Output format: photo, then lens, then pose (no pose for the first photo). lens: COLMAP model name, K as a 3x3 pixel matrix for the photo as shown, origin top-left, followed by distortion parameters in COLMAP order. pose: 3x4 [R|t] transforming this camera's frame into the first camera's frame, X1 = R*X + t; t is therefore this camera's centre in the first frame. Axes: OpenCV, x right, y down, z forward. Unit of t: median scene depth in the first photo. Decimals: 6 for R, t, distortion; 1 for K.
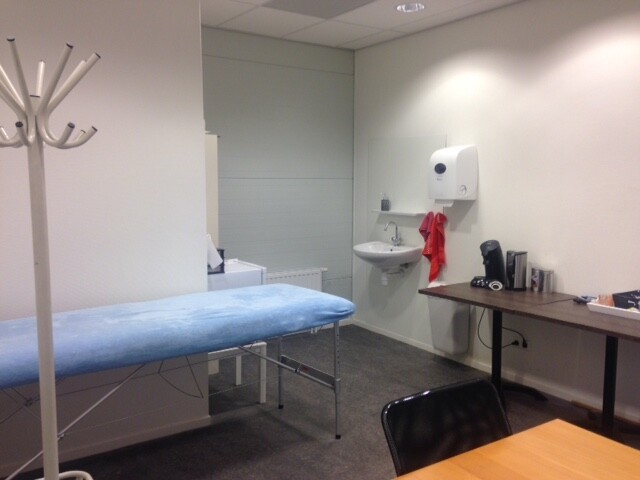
lens RADIAL K [[584.9, 0, 320.0], [0, 584.9, 240.0], [0, 0, 1]] dist [0.214801, -0.306333]
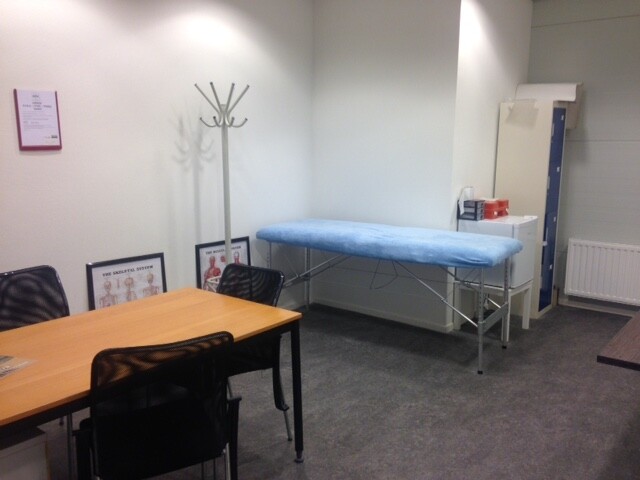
lens RADIAL K [[584.9, 0, 320.0], [0, 584.9, 240.0], [0, 0, 1]] dist [0.214801, -0.306333]
pose [[0.290646, 0.164250, -0.942628, 1.031388], [-0.102613, 0.984825, 0.139963, -0.046445], [0.951312, 0.056046, 0.303090, 0.381192]]
